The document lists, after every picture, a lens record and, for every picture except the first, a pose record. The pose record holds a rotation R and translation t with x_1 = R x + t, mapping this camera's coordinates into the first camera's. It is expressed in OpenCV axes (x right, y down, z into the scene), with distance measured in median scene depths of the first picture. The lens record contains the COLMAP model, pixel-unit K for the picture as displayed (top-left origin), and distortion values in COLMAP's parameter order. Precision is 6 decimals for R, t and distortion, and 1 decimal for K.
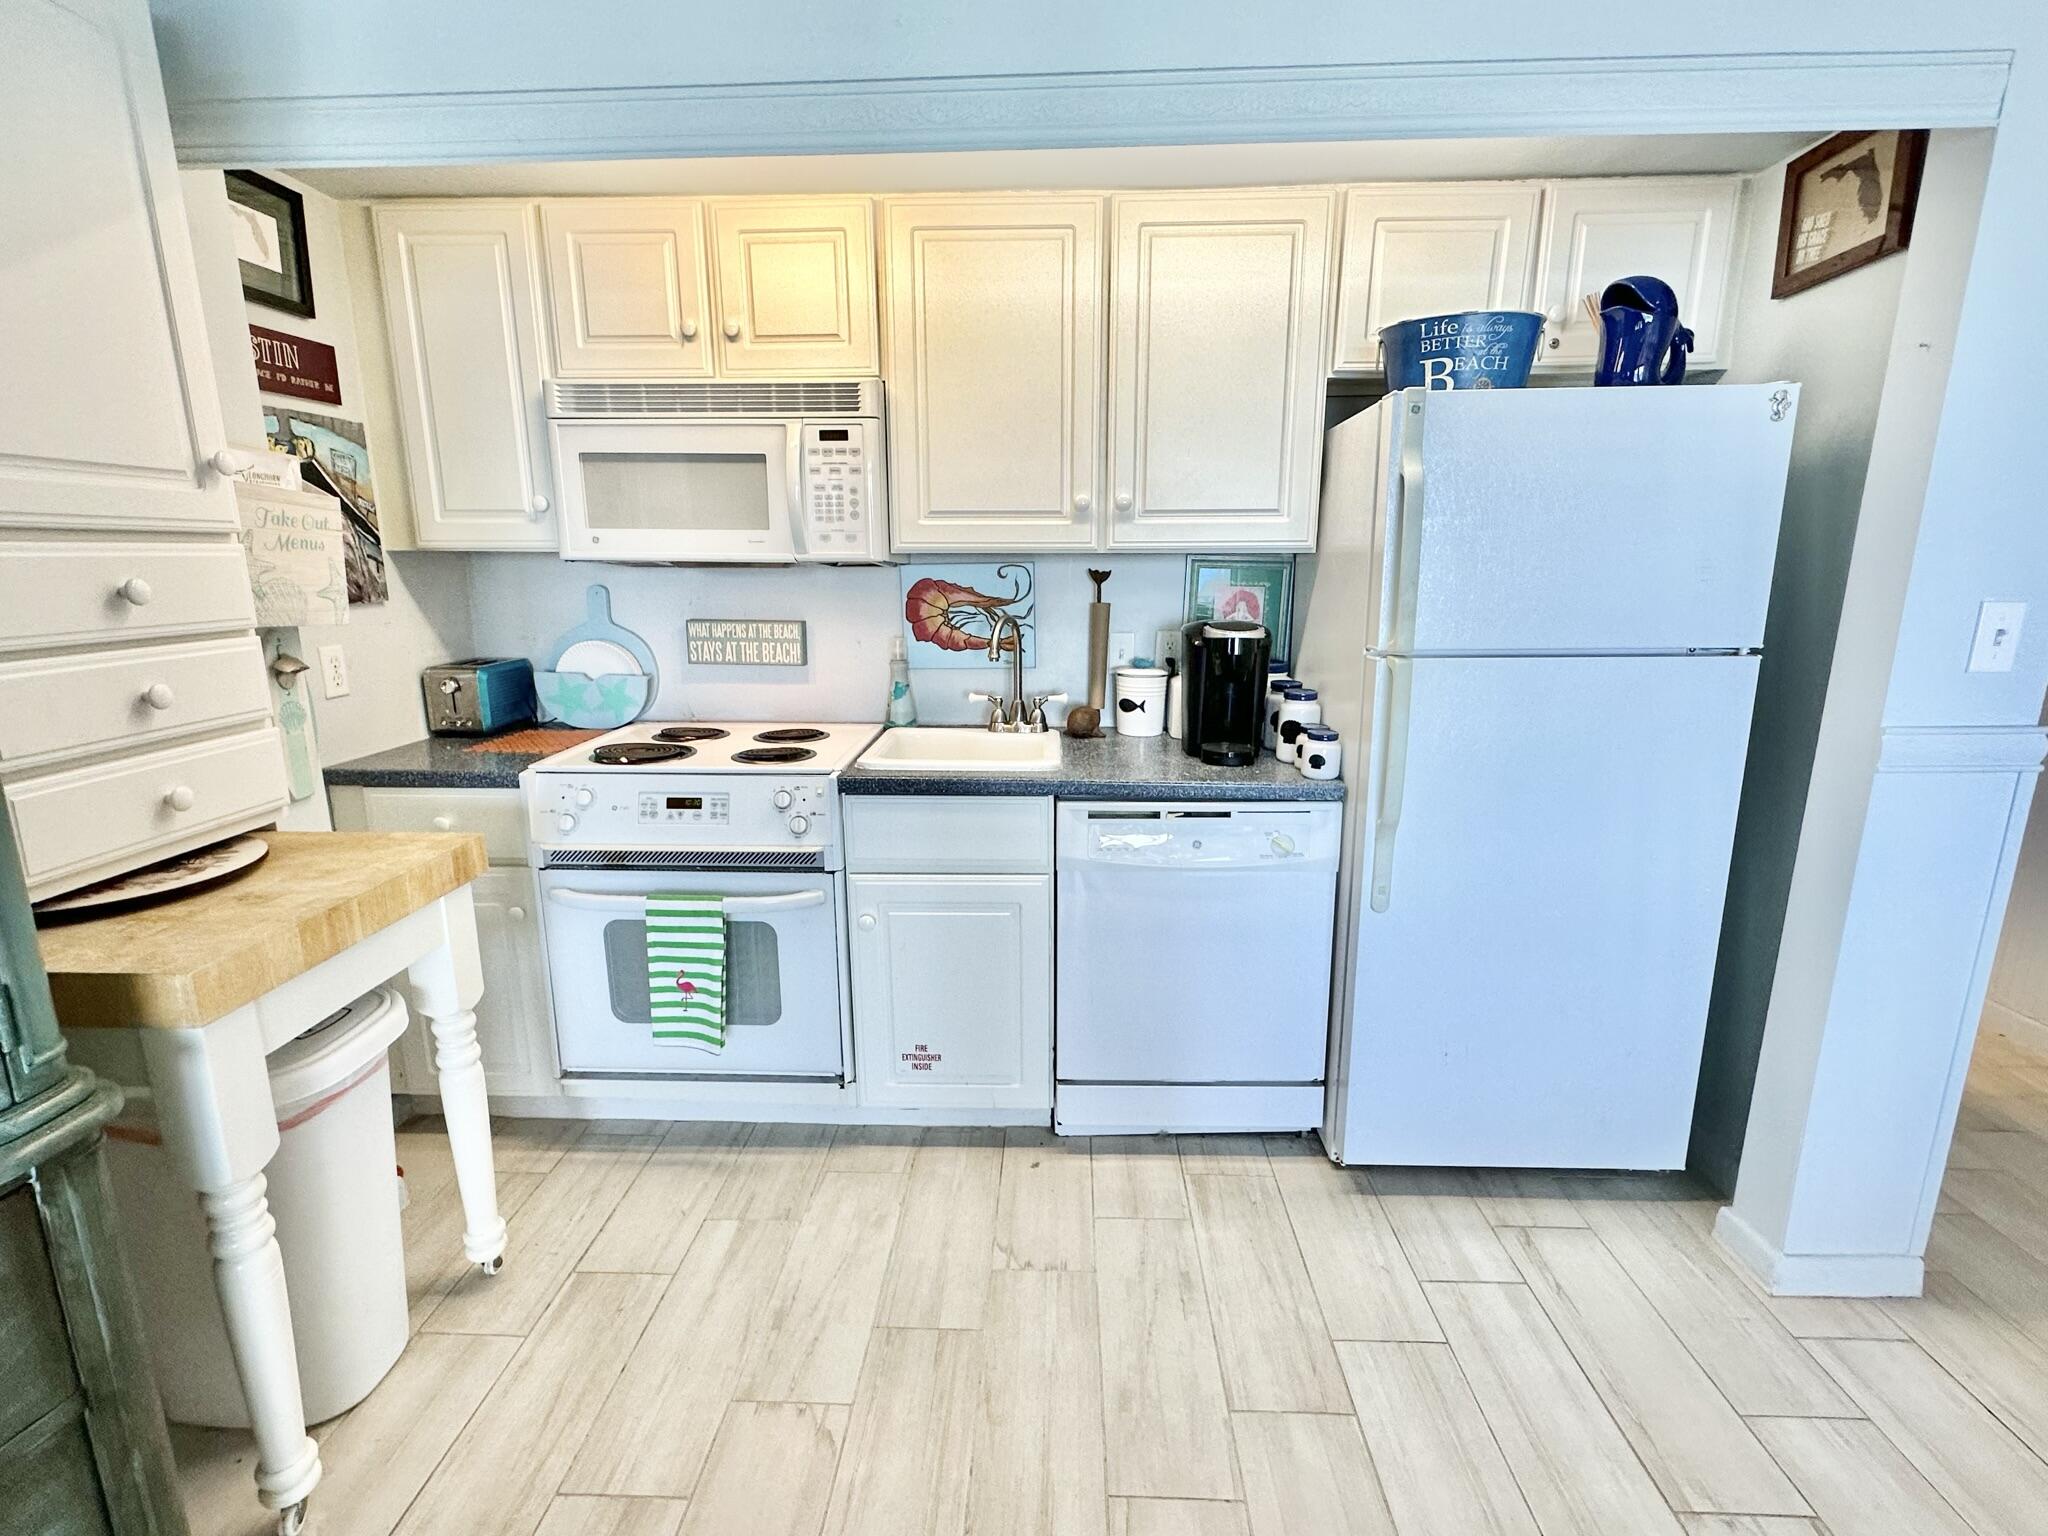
lens RADIAL K [[957.2, 0, 1023.3], [0, 957.2, 773.7], [0, 0, 1]] dist [-0.002416, -0.000004]
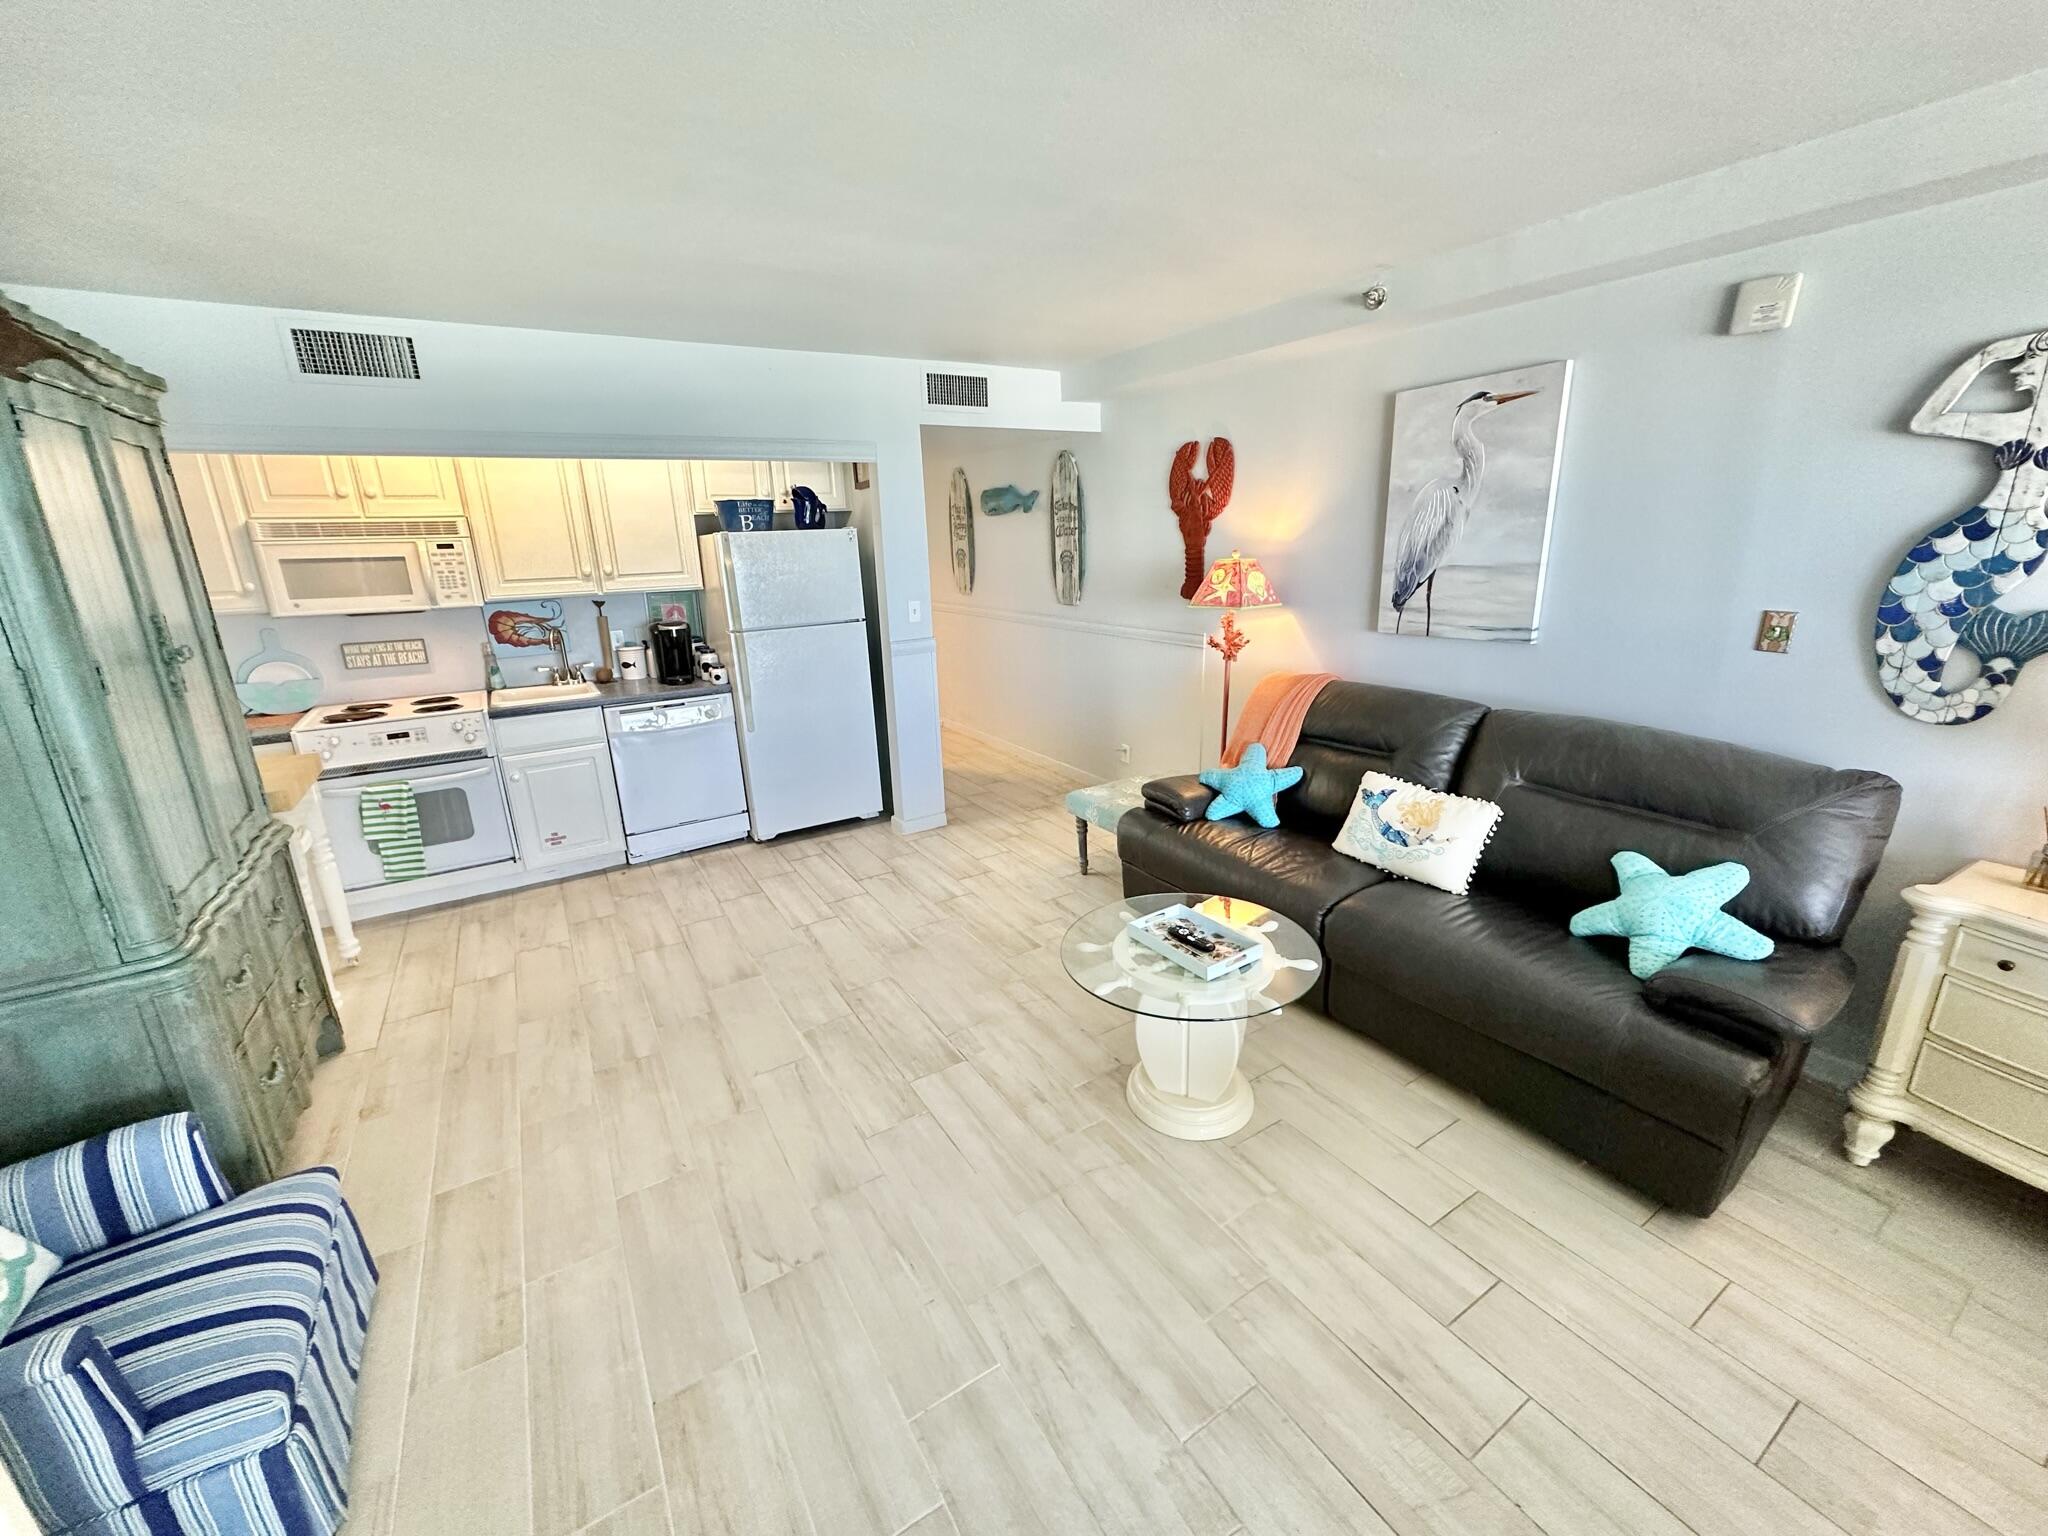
lens RADIAL K [[813.0, 0, 1023.4], [0, 813.0, 768.6], [0, 0, 1]] dist [-0.003107, 0.000328]
pose [[0.826585, -0.177094, 0.534224, -0.188709], [0.148719, 0.984194, 0.096149, 0.127578], [-0.542808, -0.000026, 0.839857, -1.117531]]
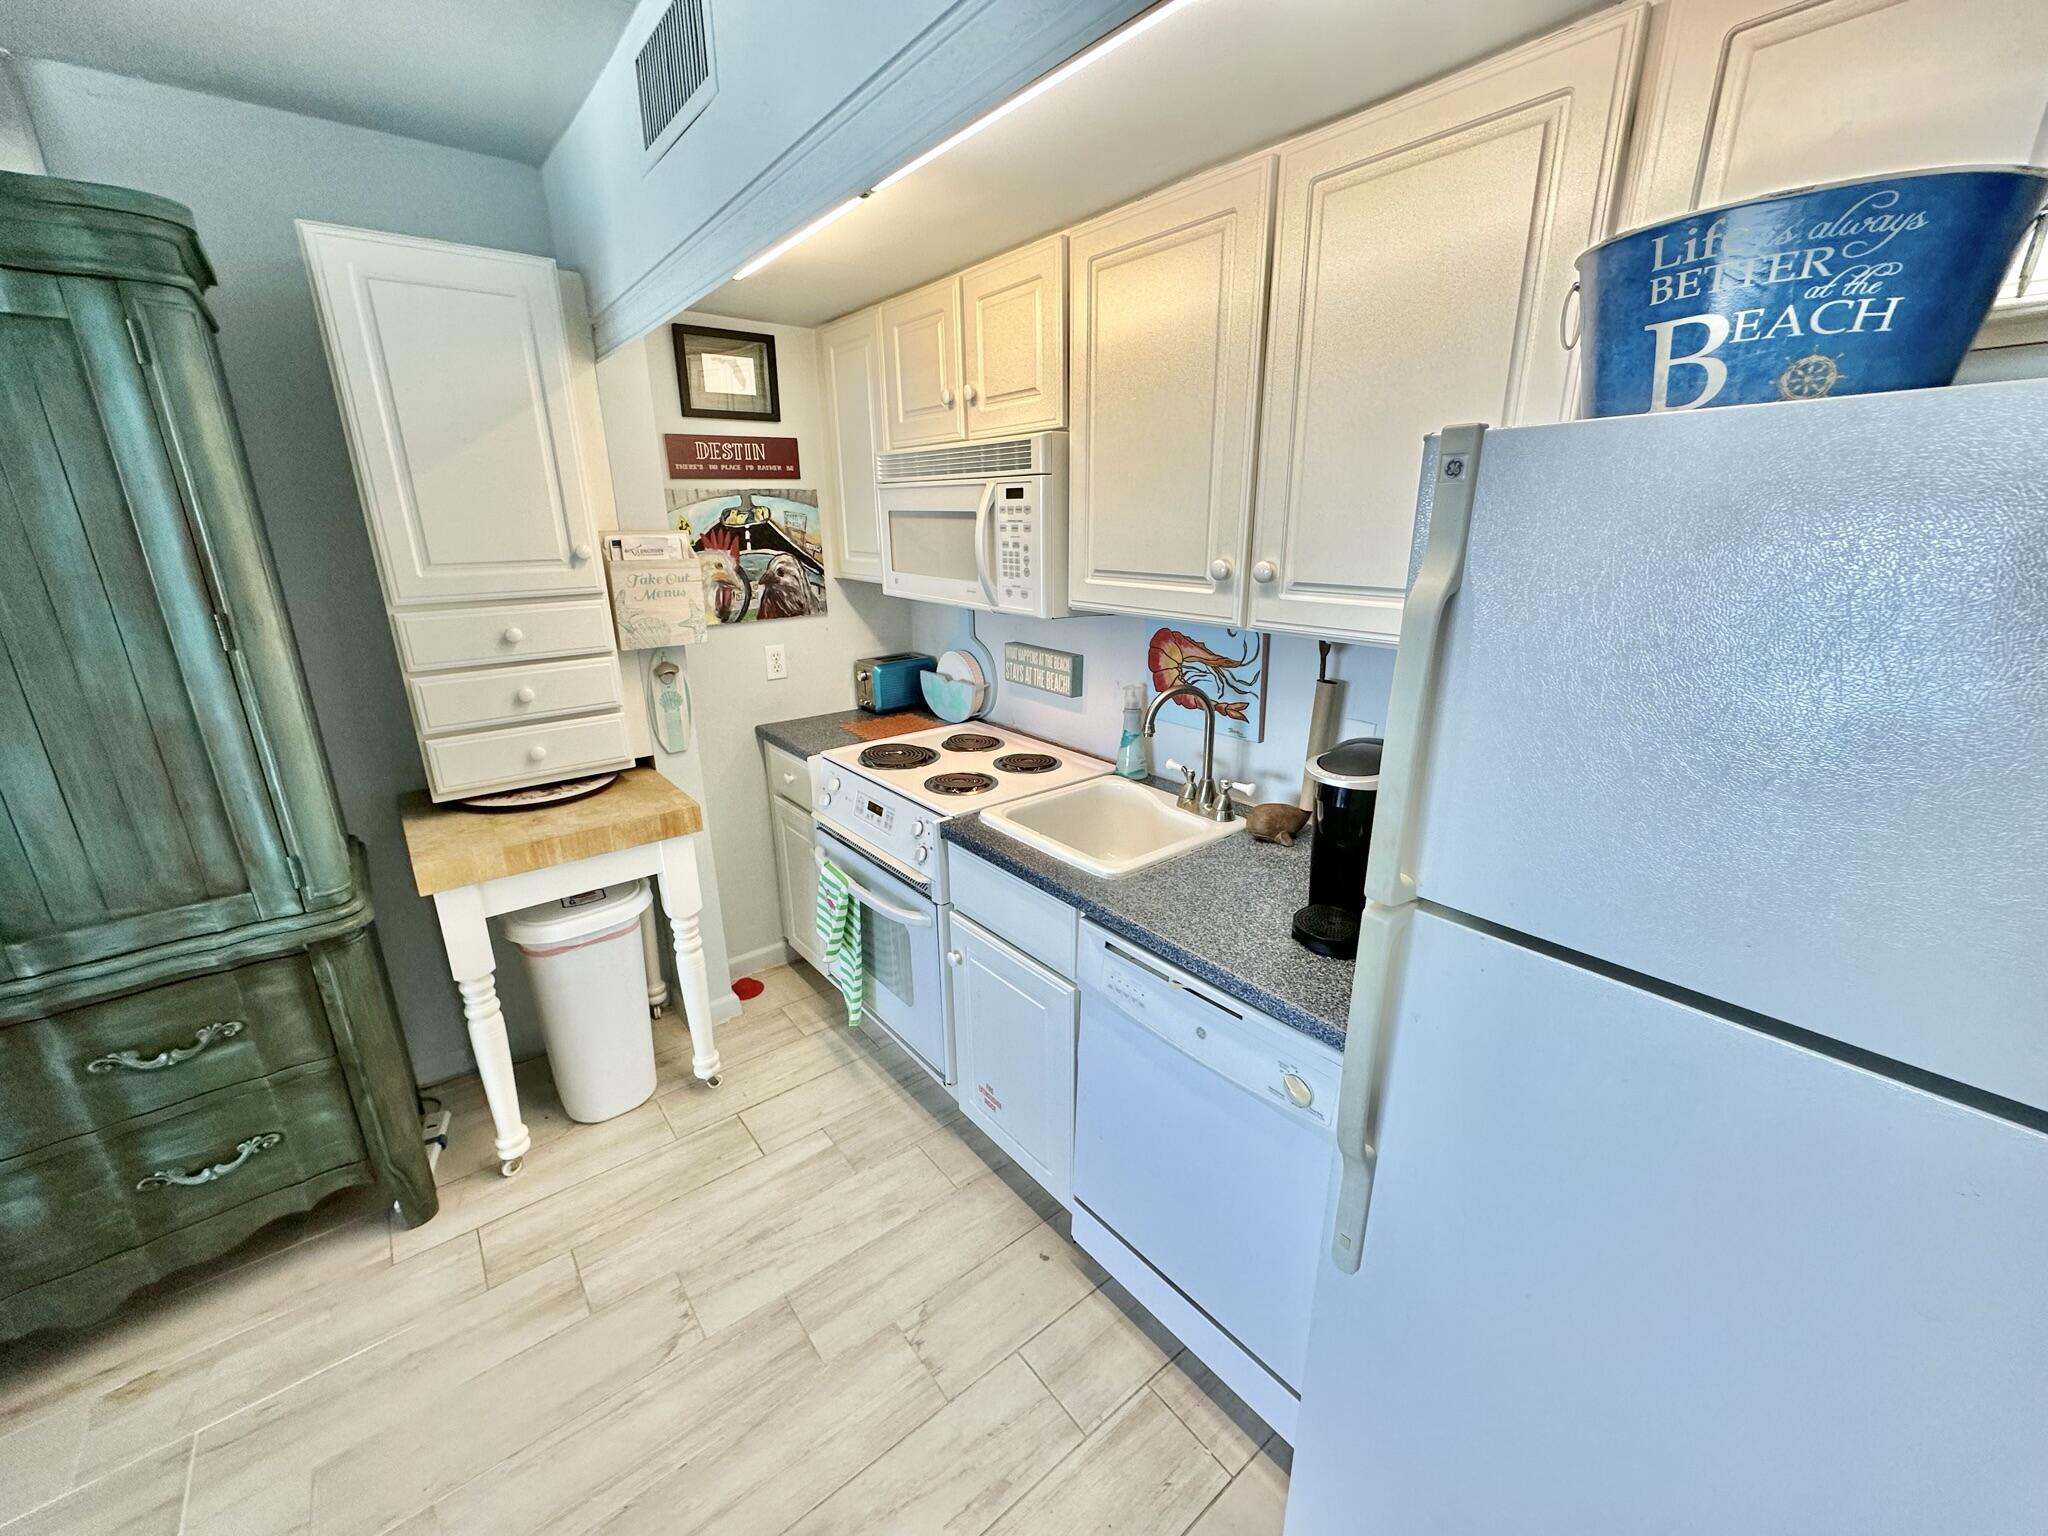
lens RADIAL K [[813.0, 0, 1023.4], [0, 813.0, 768.6], [0, 0, 1]] dist [-0.003107, 0.000328]
pose [[0.653394, 0.222617, -0.723546, 0.497881], [-0.158461, 0.974830, 0.156833, -0.207303], [0.740248, 0.012180, 0.672224, 0.435141]]
